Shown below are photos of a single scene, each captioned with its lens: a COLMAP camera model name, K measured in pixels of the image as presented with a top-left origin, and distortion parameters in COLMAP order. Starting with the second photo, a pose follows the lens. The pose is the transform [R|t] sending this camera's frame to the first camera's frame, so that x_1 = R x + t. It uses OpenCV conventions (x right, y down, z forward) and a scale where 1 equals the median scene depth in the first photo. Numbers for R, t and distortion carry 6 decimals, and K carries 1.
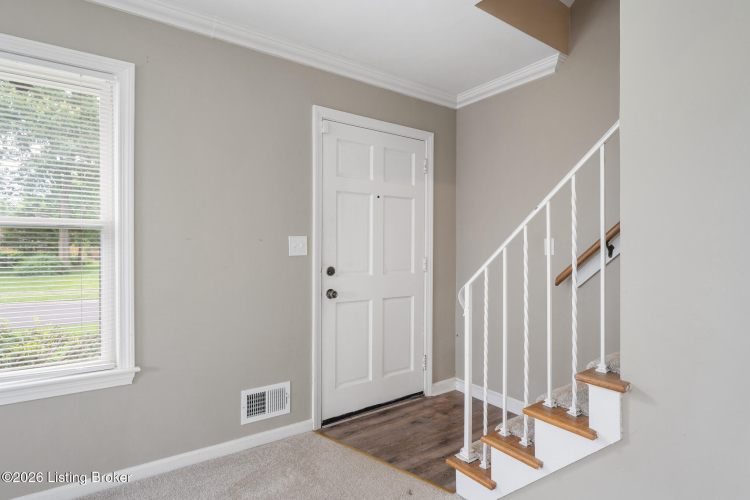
lens RADIAL K [[394.8, 0, 372.3], [0, 394.8, 247.9], [0, 0, 1]] dist [0.002158, -0.000823]
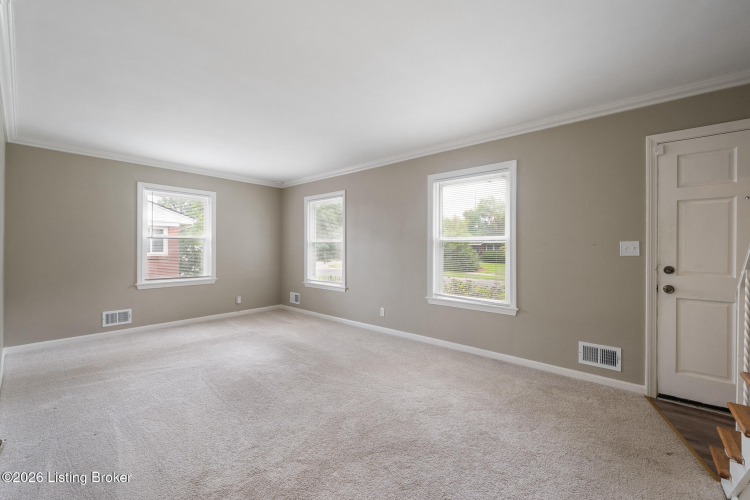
lens RADIAL K [[316.1, 0, 368.4], [0, 316.1, 247.4], [0, 0, 1]] dist [0.001588, -0.001360]
pose [[0.217911, -0.003298, -0.975963, 0.644146], [-0.003378, 0.999986, -0.004133, -0.001653], [0.975963, 0.004197, 0.217896, -0.081524]]
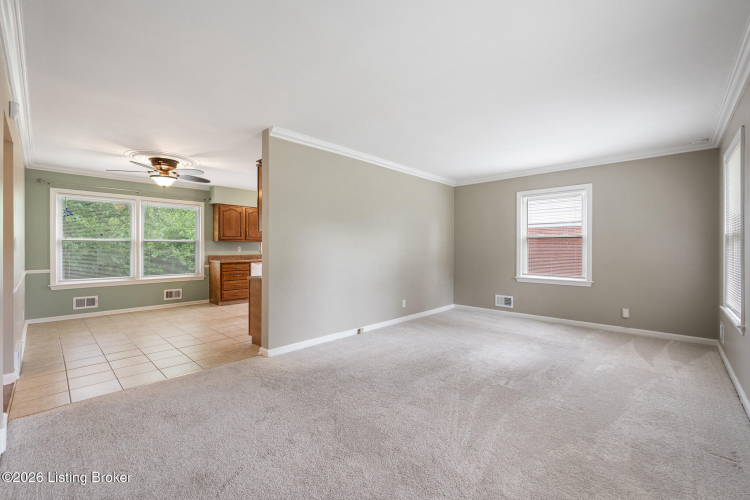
lens RADIAL K [[316.1, 0, 375.7], [0, 316.1, 248.7], [0, 0, 1]] dist [0.001588, -0.001360]
pose [[-0.983265, -0.004987, -0.182112, -0.044394], [-0.006449, 0.999952, 0.007438, 0.002102], [0.182067, 0.008488, -0.983250, 0.972039]]
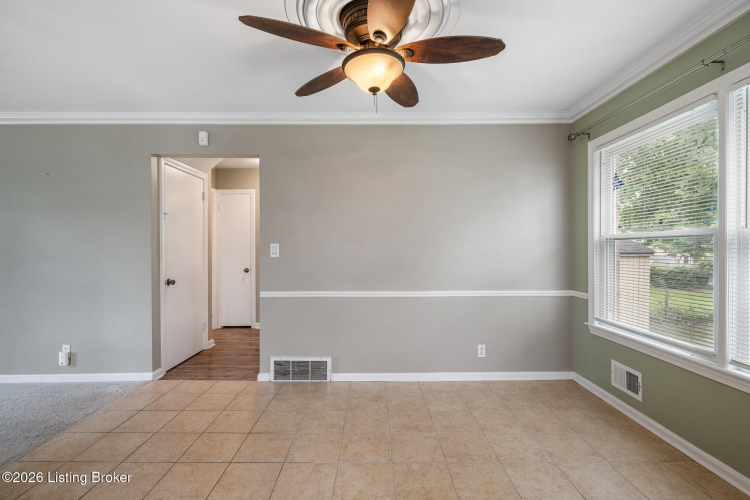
lens RADIAL K [[335.6, 0, 374.9], [0, 335.6, 252.2], [0, 0, 1]] dist [0.000584, -0.000187]
pose [[0.584522, -0.011739, 0.811293, 0.247641], [0.009355, 0.999926, 0.007728, 0.003145], [-0.811324, 0.003073, 0.584588, -1.417966]]
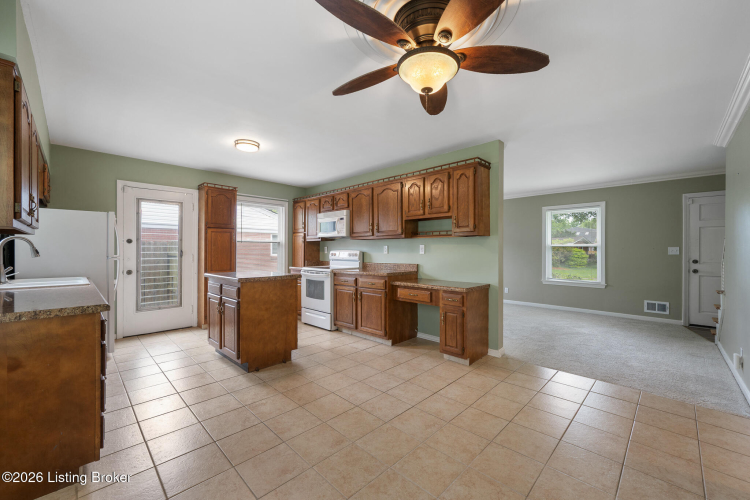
lens RADIAL K [[302.0, 0, 374.4], [0, 302.0, 249.5], [0, 0, 1]] dist [0.003287, -0.000767]
pose [[0.160661, -0.006353, -0.986989, 1.423479], [-0.005545, 0.999958, -0.007339, 0.010936], [0.986994, 0.006652, 0.160619, -1.222265]]
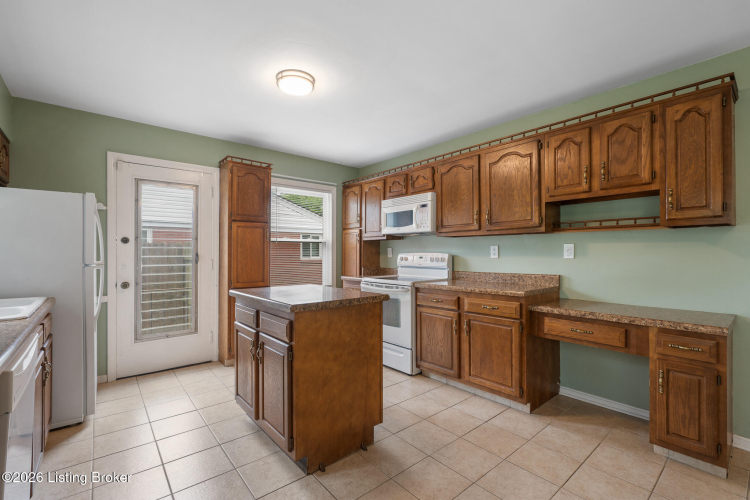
lens RADIAL K [[335.6, 0, 373.2], [0, 335.6, 251.9], [0, 0, 1]] dist [0.000584, -0.000187]
pose [[0.067801, -0.007199, -0.997673, 0.918619], [-0.004271, 0.999963, -0.007506, 0.010277], [0.997690, 0.004770, 0.067768, -1.422809]]
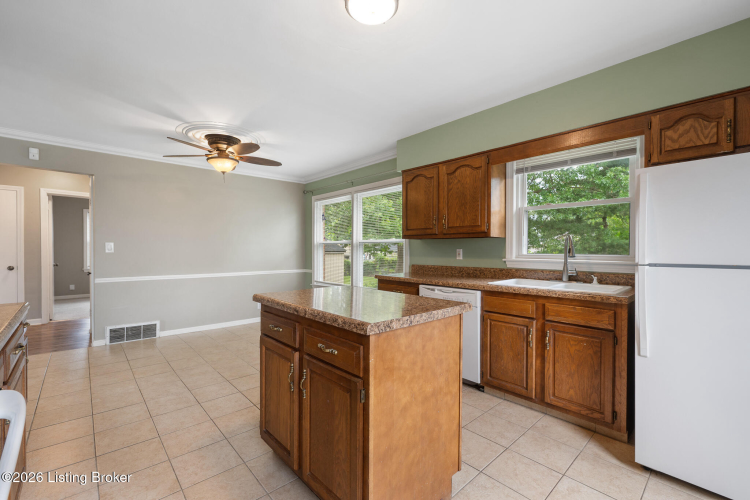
lens RADIAL K [[324.7, 0, 372.9], [0, 324.7, 250.5], [0, 0, 1]] dist [0.001943, -0.000458]
pose [[-0.109495, -0.006723, 0.993965, -0.691112], [0.001064, 0.999976, 0.006881, 0.008923], [-0.993987, 0.001811, -0.109485, -1.510991]]
